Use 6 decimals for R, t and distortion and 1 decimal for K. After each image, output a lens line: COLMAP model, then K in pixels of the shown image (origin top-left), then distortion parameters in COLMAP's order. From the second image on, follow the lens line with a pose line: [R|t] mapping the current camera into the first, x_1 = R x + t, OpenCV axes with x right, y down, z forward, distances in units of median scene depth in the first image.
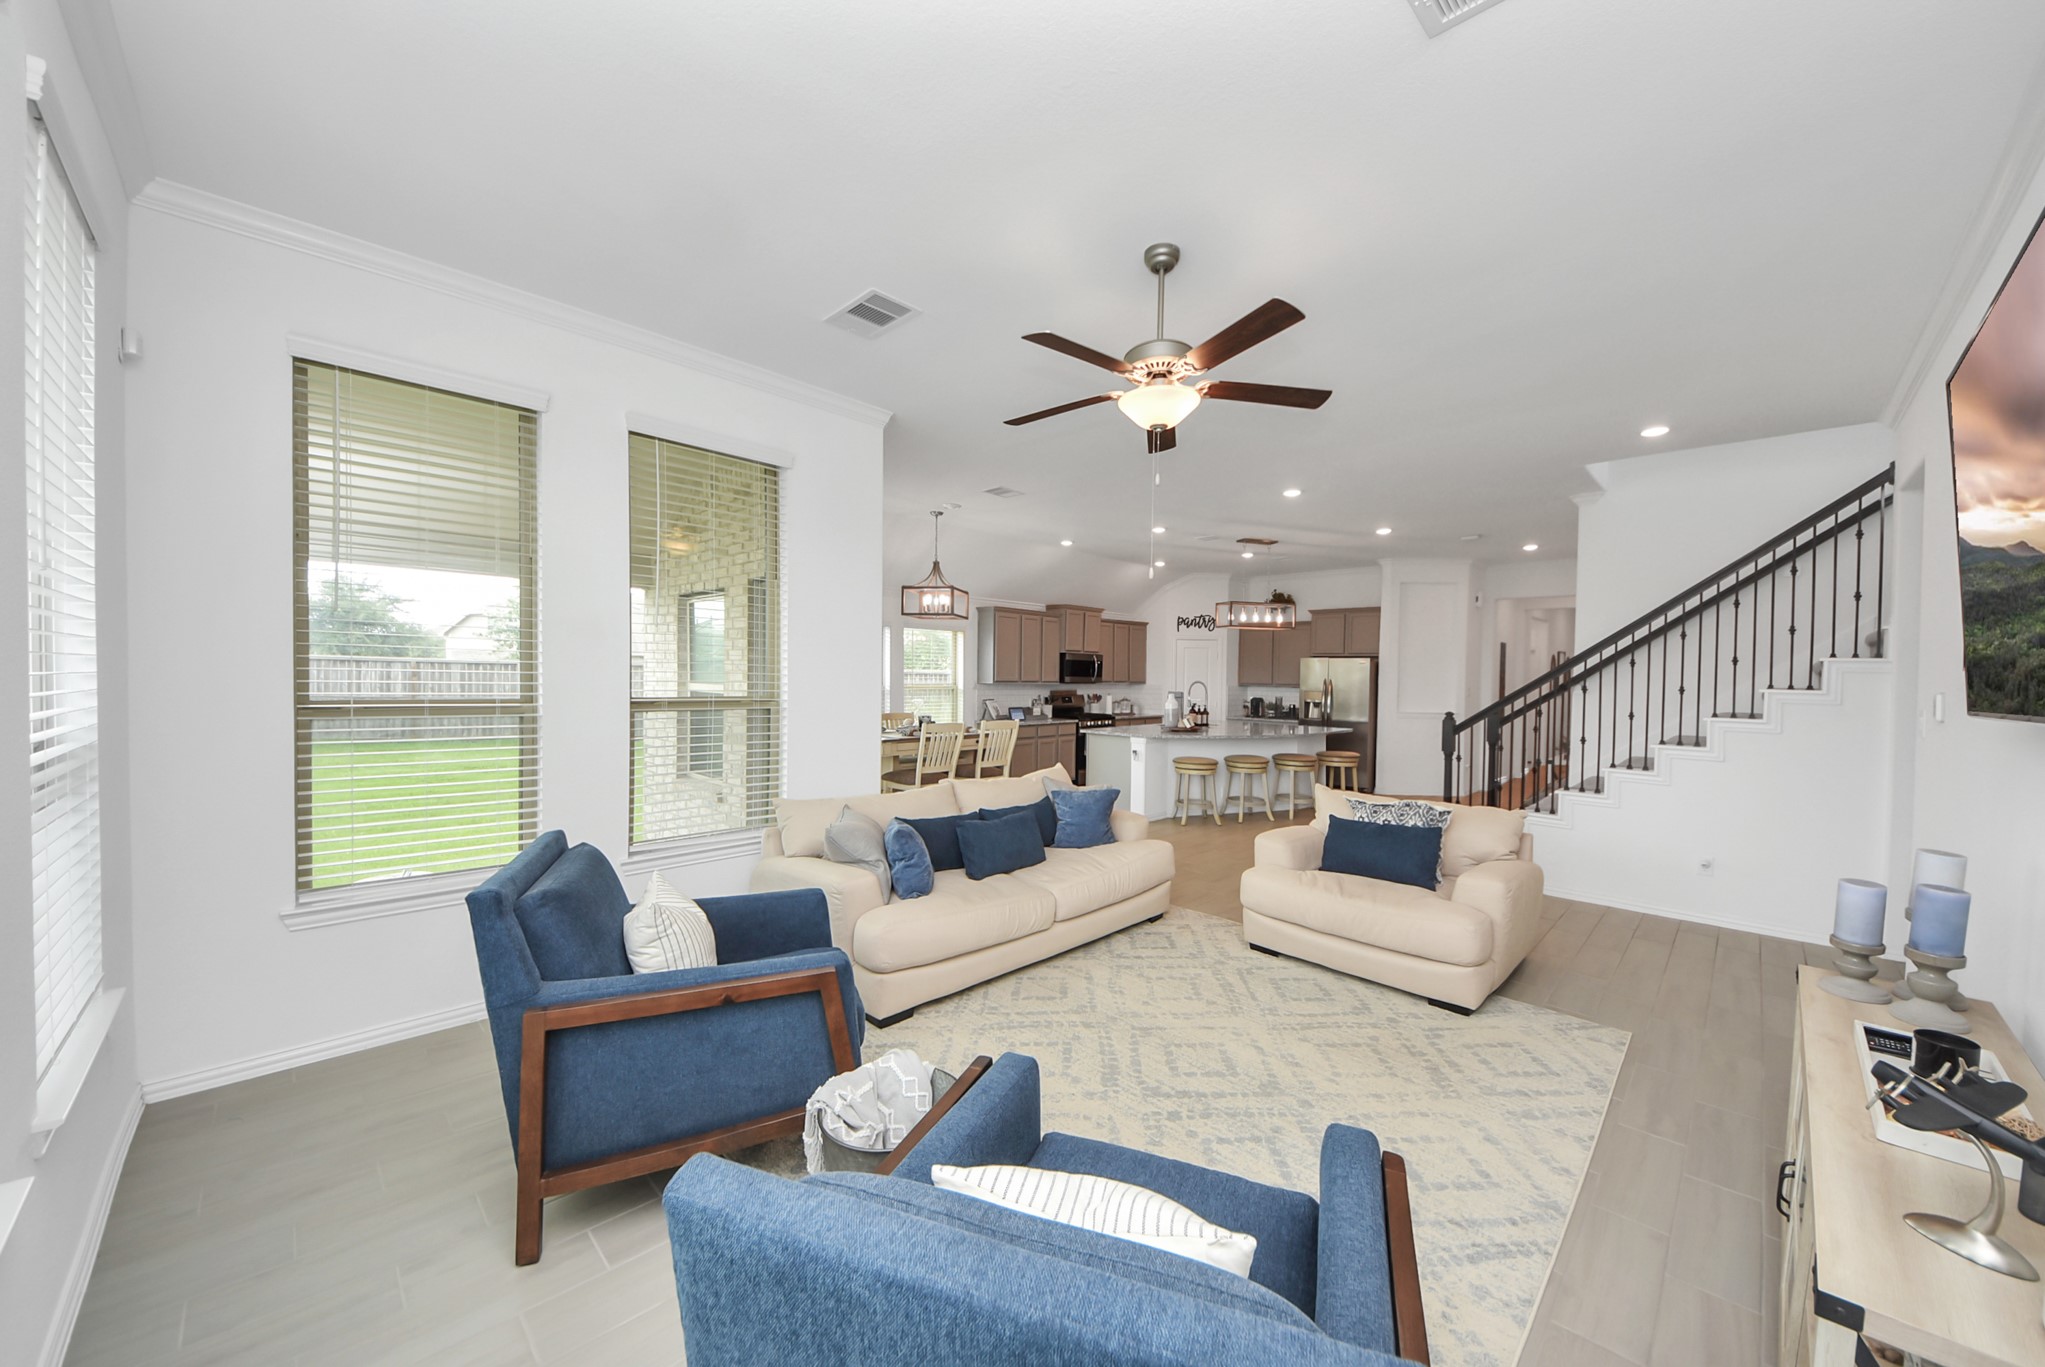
lens RADIAL K [[744.2, 0, 1029.5], [0, 744.2, 682.5], [0, 0, 1]] dist [-0.003916, -0.005714]
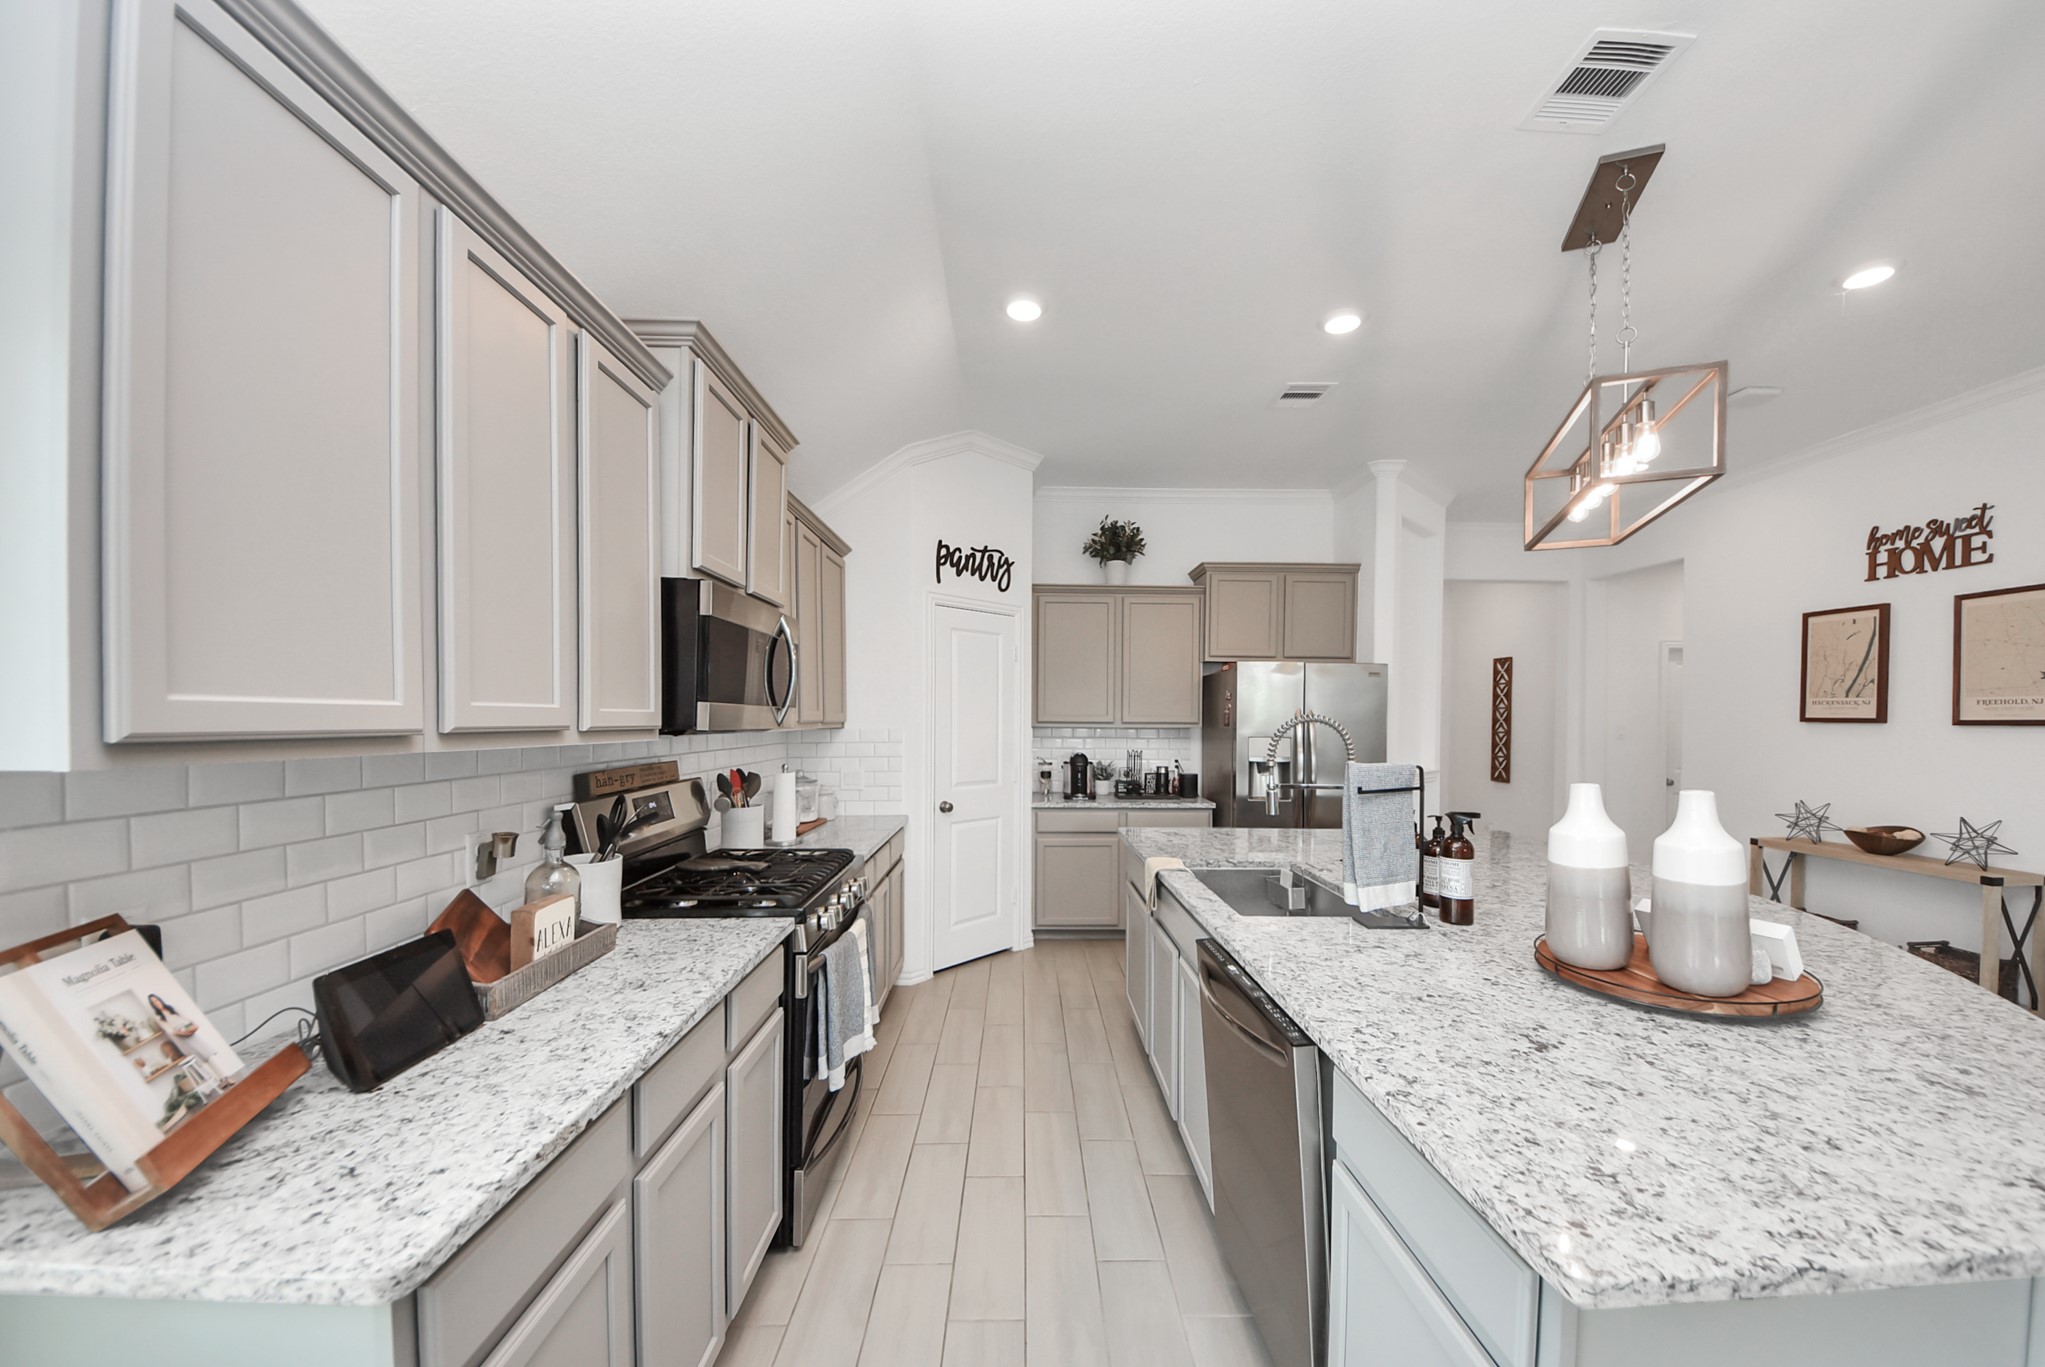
lens RADIAL K [[744.2, 0, 1061.4], [0, 744.2, 716.3], [0, 0, 1]] dist [-0.003916, -0.005714]
pose [[0.675947, -0.007839, 0.736909, -0.036035], [0.007731, 0.999964, 0.003546, -0.004798], [-0.736910, 0.003300, 0.675983, 0.922514]]
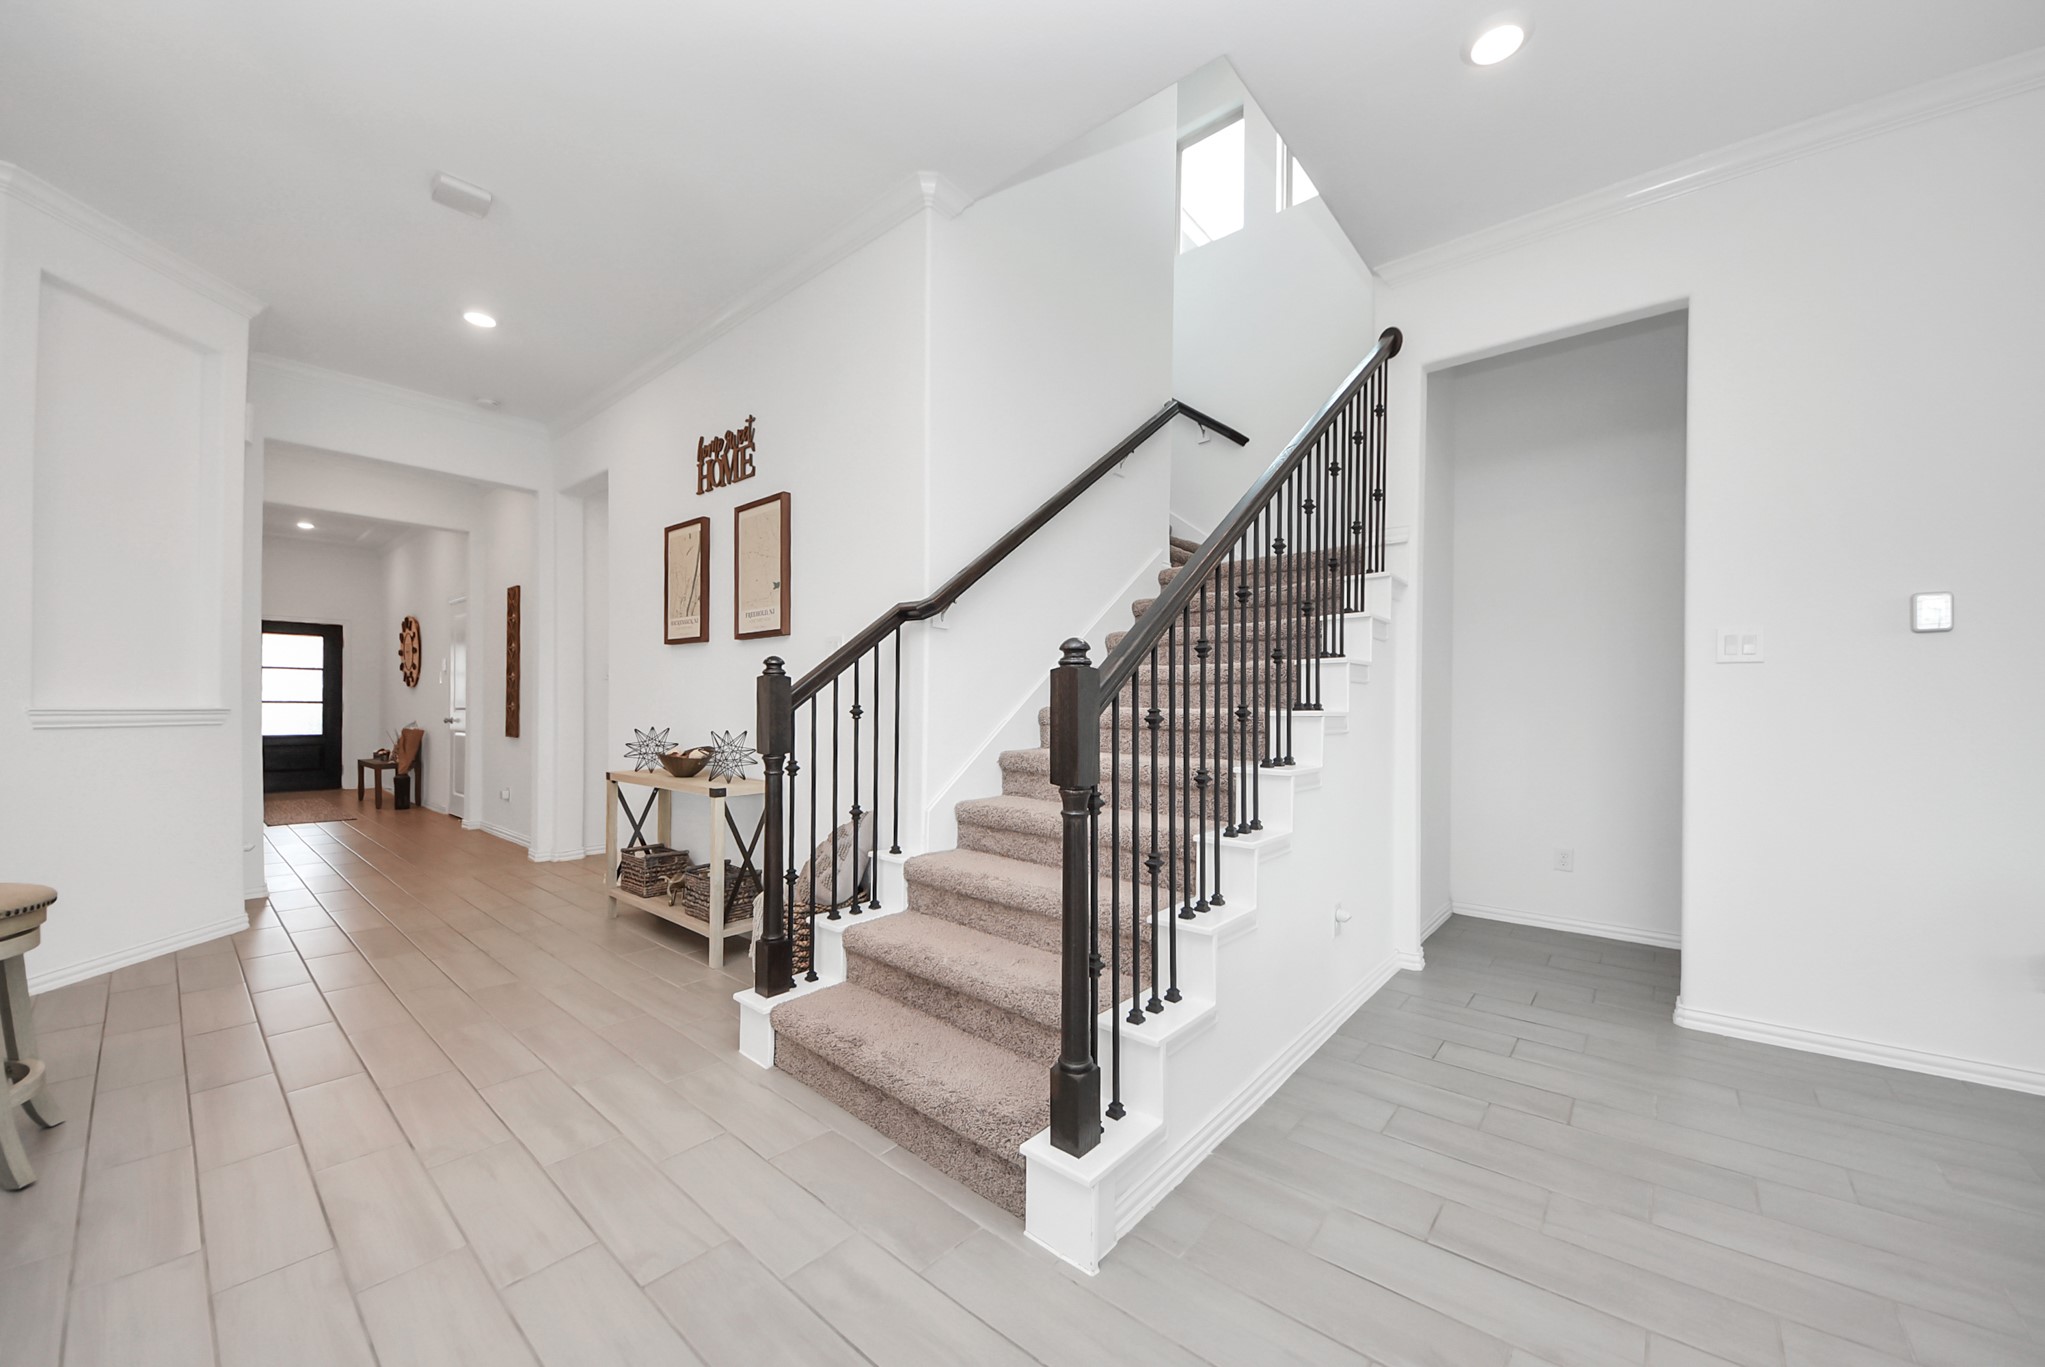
lens RADIAL K [[744.2, 0, 1031.4], [0, 744.2, 703.0], [0, 0, 1]] dist [-0.003916, -0.005714]
pose [[-0.096988, -0.020138, 0.995082, 0.194561], [0.009343, 0.999733, 0.021142, 0.036310], [-0.995242, 0.011348, -0.096774, 0.691411]]
